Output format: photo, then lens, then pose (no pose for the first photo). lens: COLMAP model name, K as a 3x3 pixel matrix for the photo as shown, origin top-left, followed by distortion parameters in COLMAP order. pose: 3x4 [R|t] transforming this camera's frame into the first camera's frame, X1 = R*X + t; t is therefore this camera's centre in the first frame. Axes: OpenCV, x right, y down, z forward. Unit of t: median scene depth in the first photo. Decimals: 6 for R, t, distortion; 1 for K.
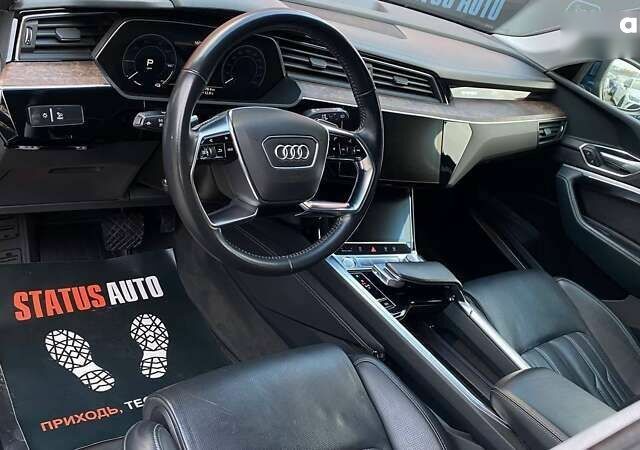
lens RADIAL K [[597.6, 0, 320.0], [0, 597.6, 225.0], [0, 0, 1]] dist [0.069289, -0.150694]
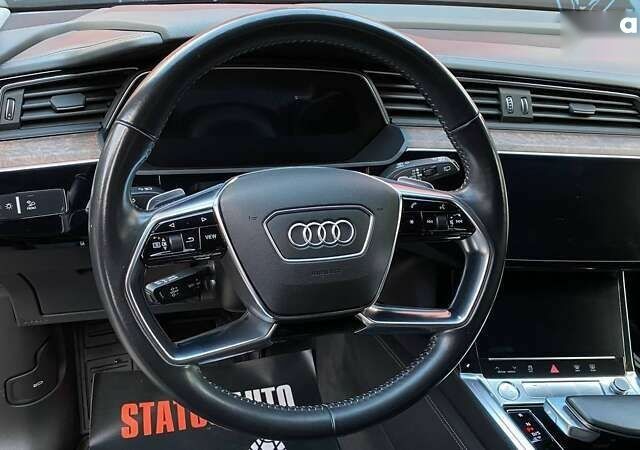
lens RADIAL K [[597.6, 0, 320.0], [0, 597.6, 225.0], [0, 0, 1]] dist [0.069289, -0.150694]
pose [[0.910790, -0.063063, -0.408024, 0.176168], [0.013868, 0.992381, -0.122422, -0.048532], [0.412636, 0.105842, 0.904726, 0.389629]]
